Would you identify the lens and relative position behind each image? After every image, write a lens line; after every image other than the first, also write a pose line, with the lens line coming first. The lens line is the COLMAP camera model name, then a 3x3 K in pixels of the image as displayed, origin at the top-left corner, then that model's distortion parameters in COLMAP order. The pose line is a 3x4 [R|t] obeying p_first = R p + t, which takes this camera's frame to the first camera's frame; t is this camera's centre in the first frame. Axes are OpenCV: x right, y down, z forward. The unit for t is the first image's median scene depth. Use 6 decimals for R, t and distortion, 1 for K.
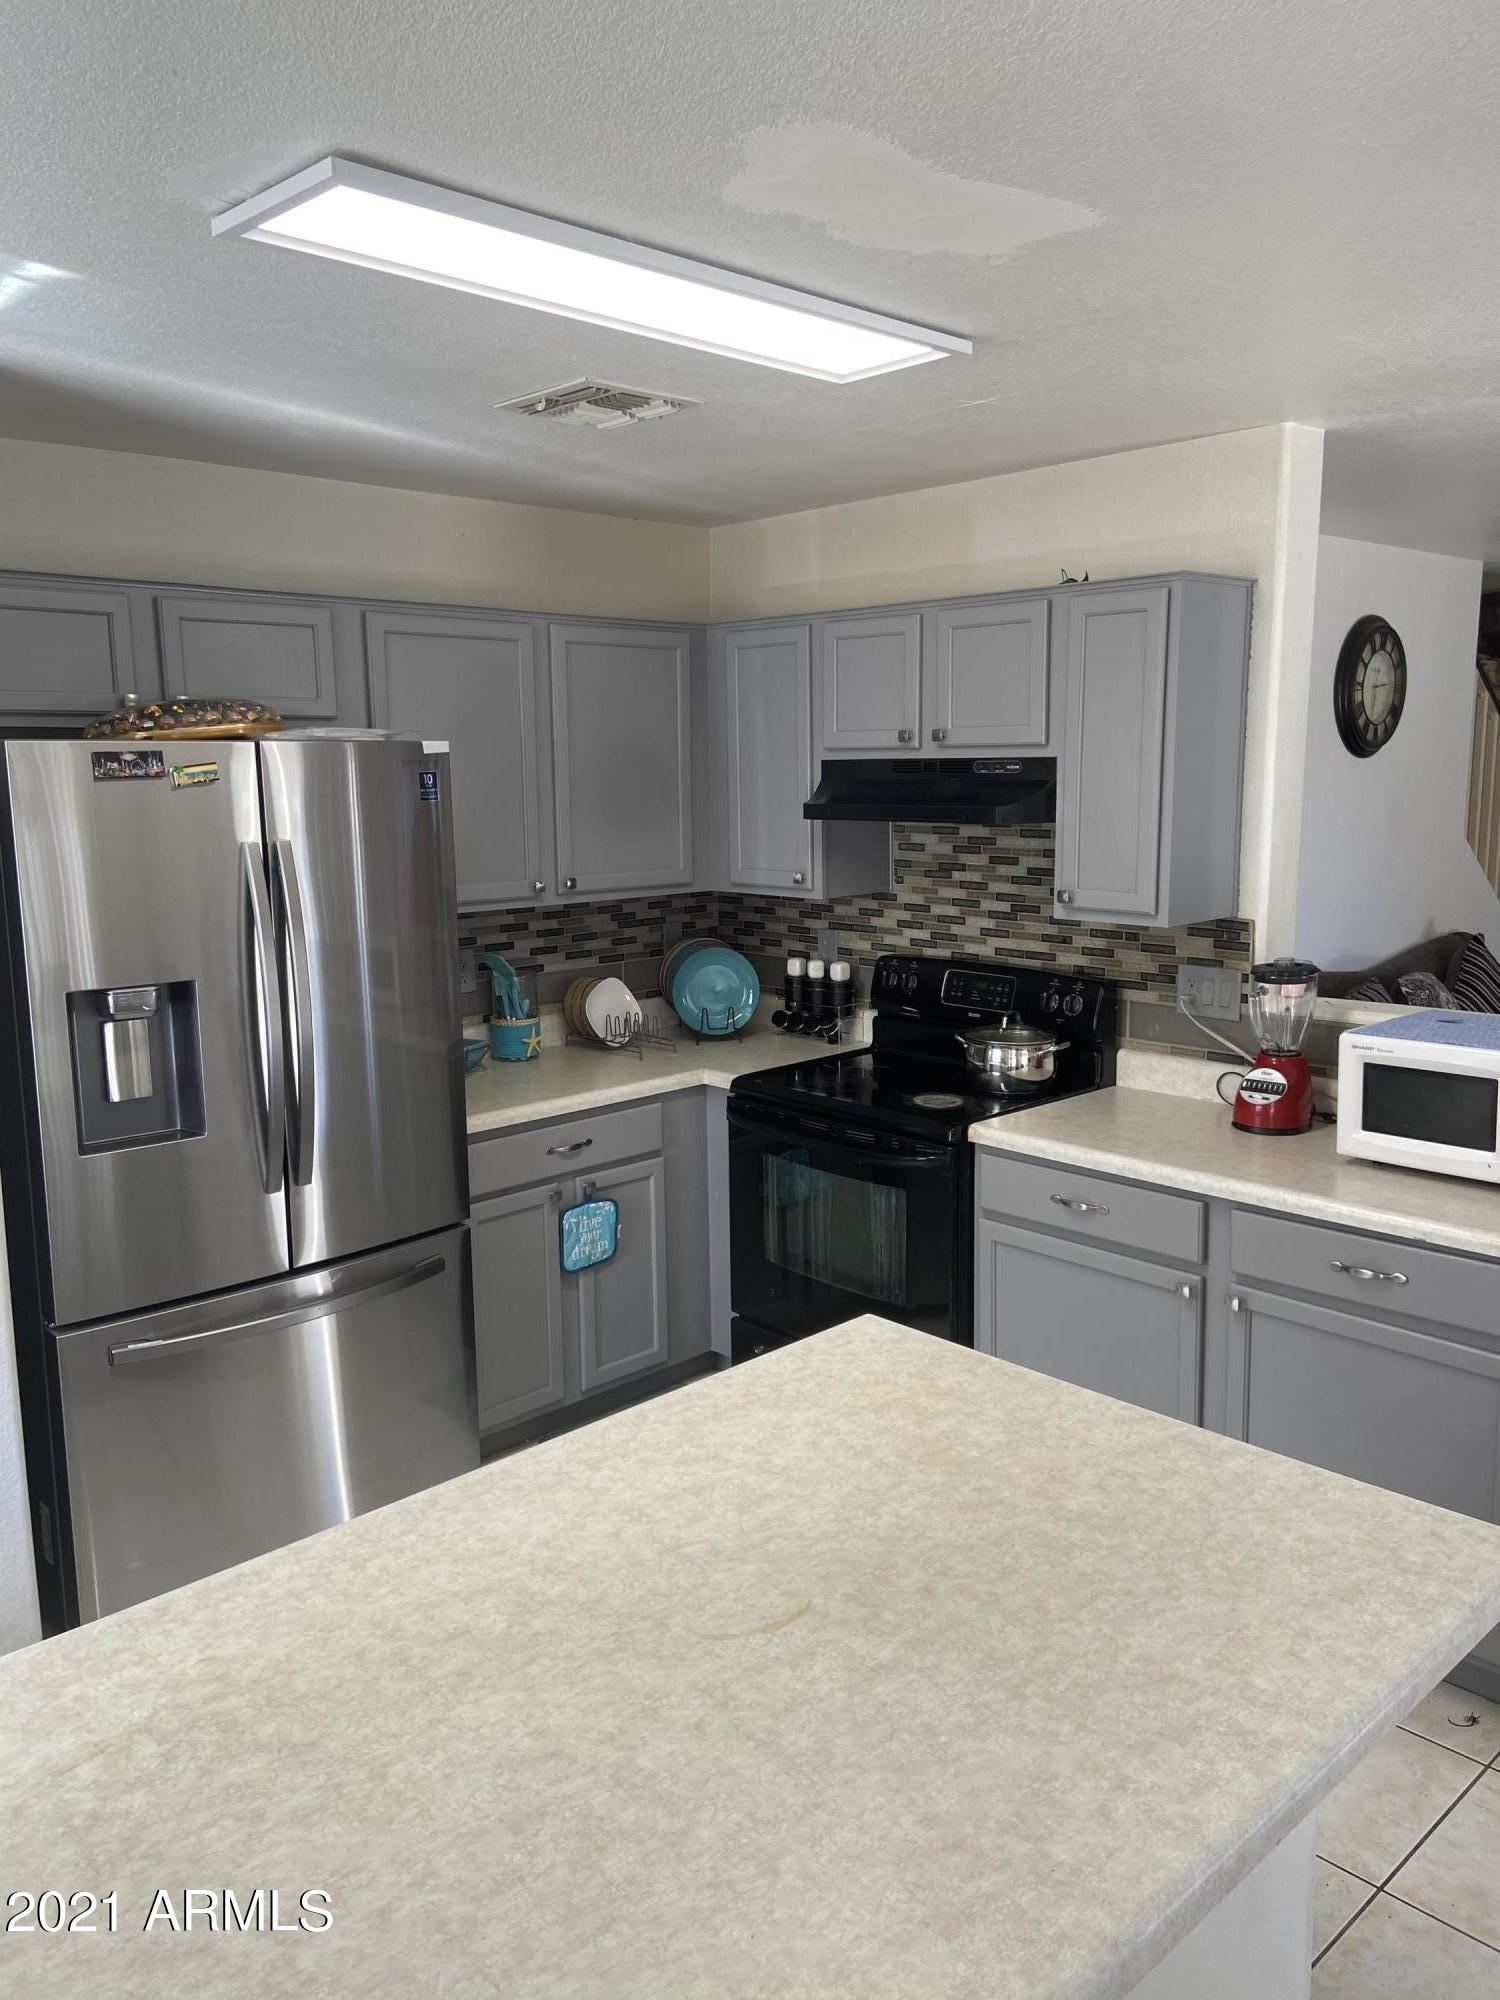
lens RADIAL K [[1497.6, 0, 747.3], [0, 1497.6, 992.5], [0, 0, 1]] dist [0.131742, -0.169808]
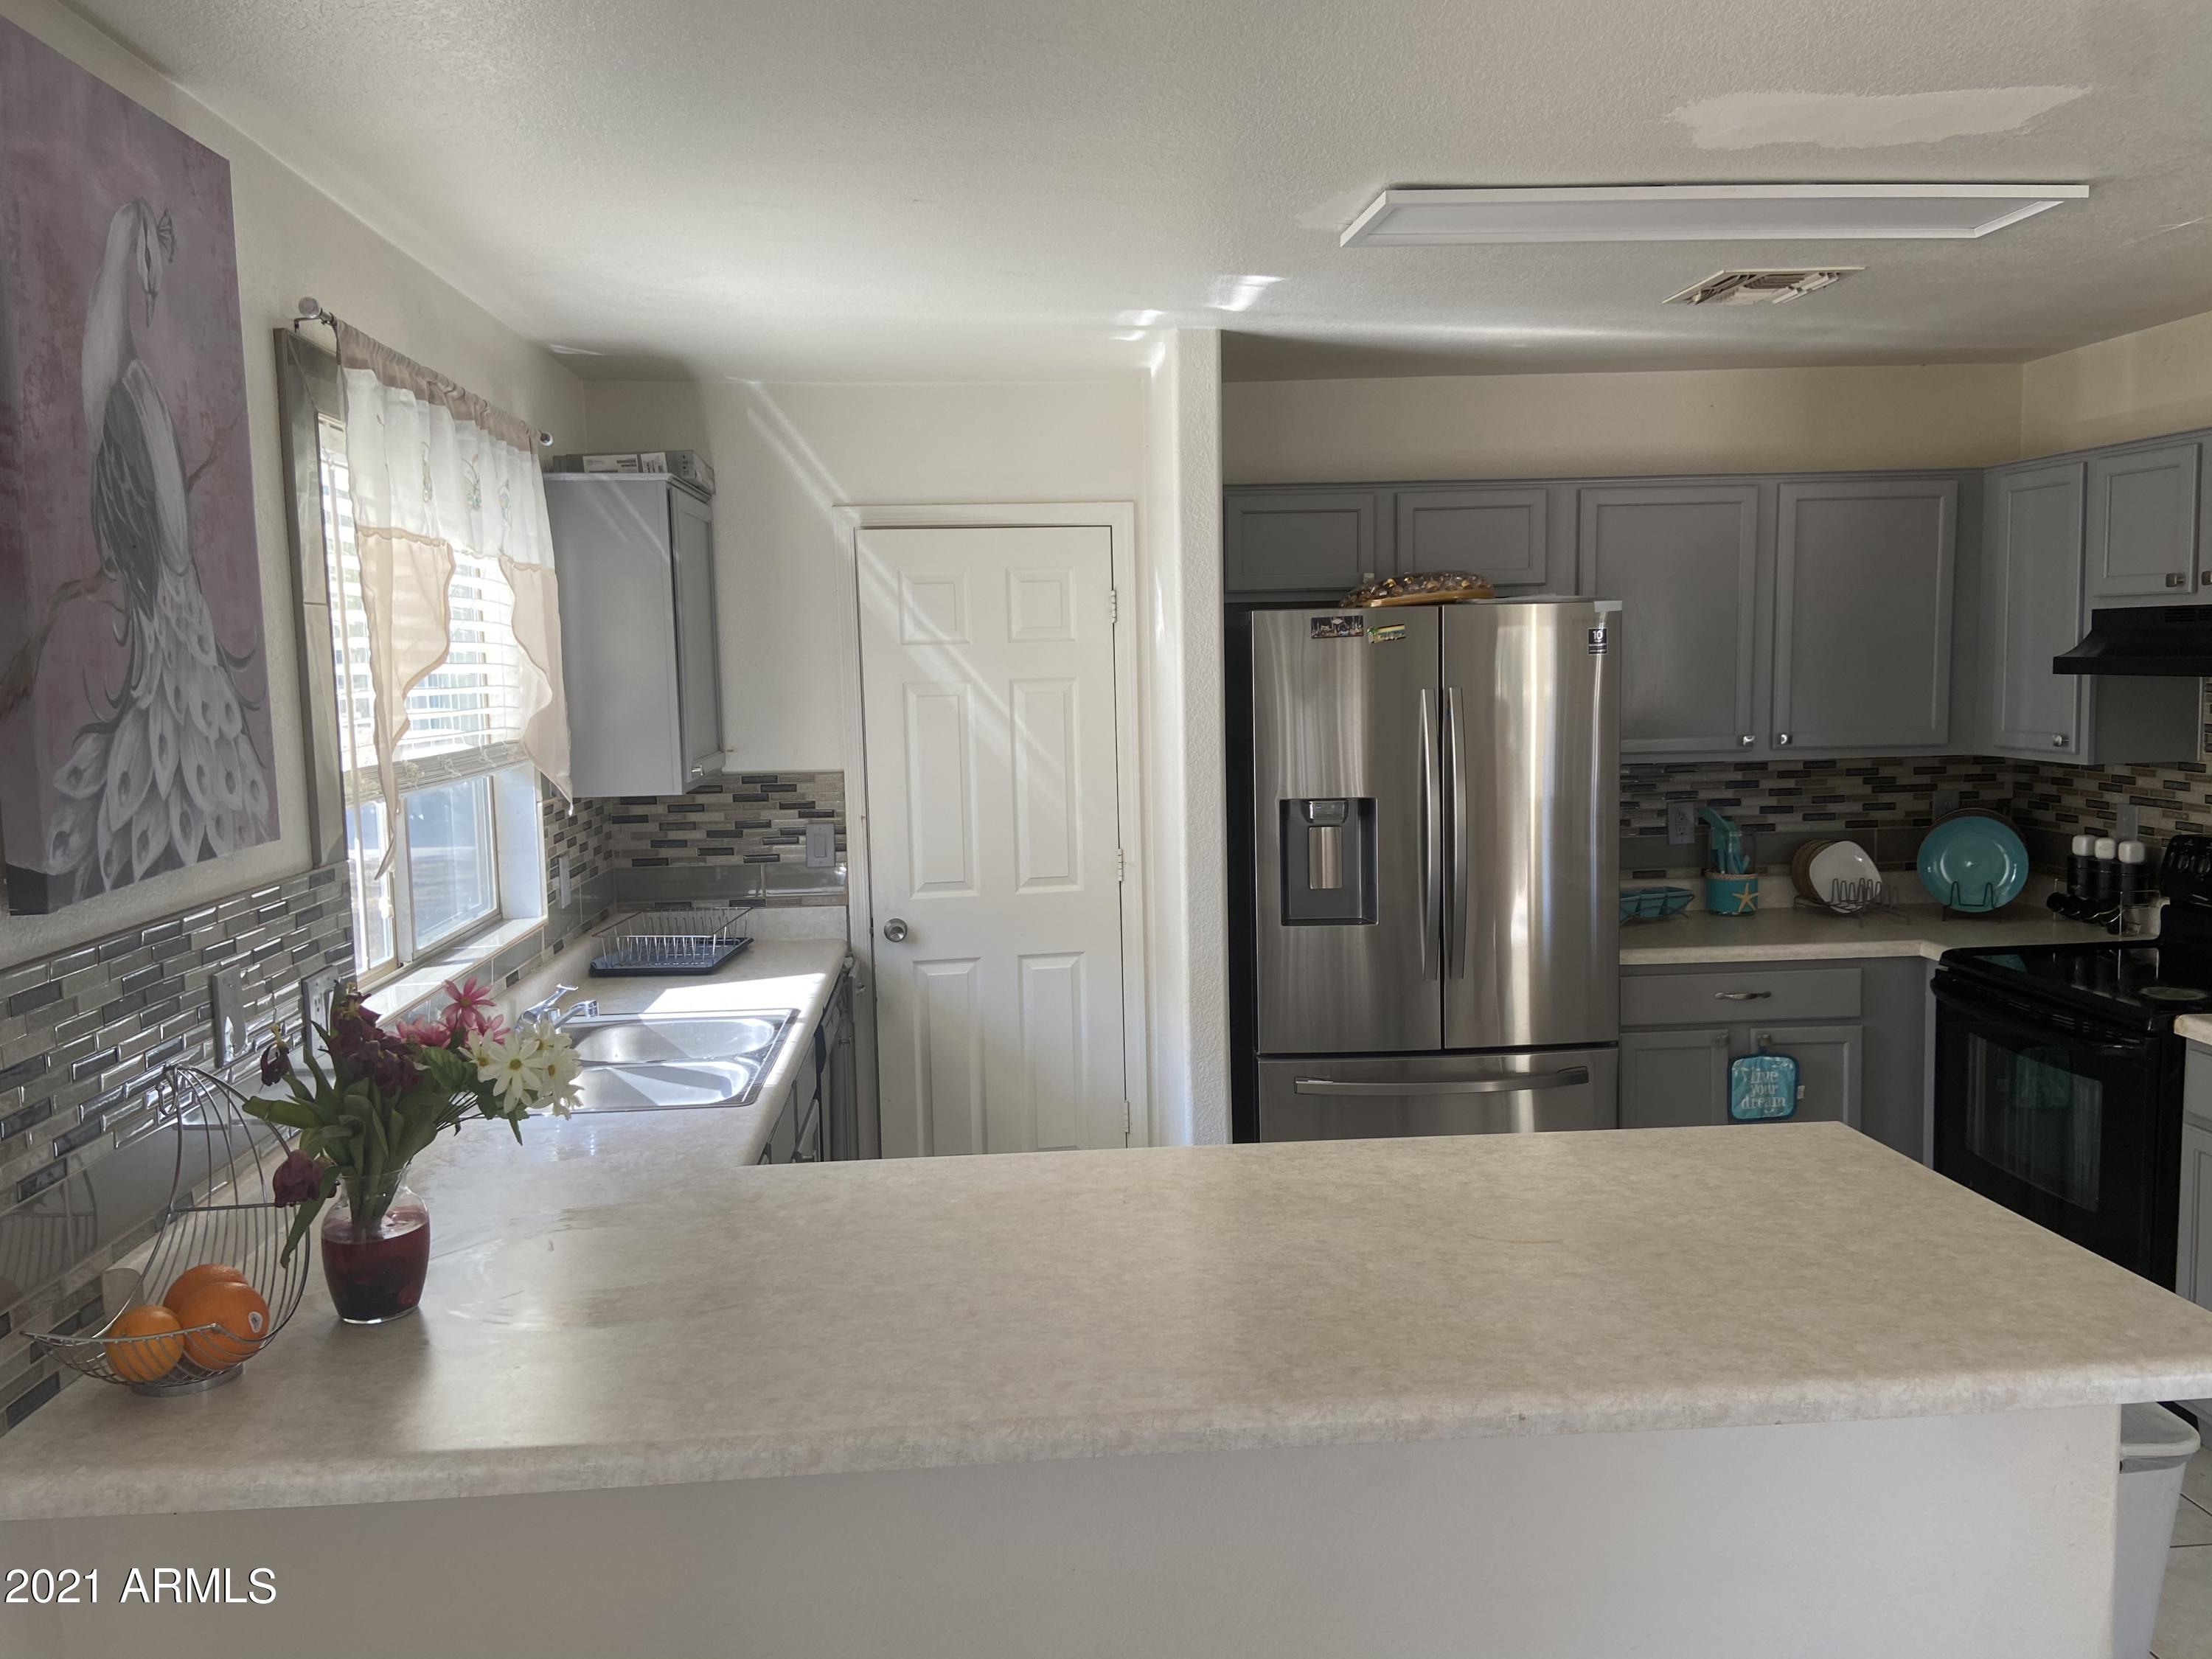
lens RADIAL K [[1656.4, 0, 1106.0], [0, 1656.4, 829.5], [0, 0, 1]] dist [0.131742, -0.169808]
pose [[0.778942, 0.061104, -0.624112, 0.226948], [-0.085612, 0.996285, -0.009308, 0.035228], [0.621225, 0.060682, 0.781279, -0.146091]]
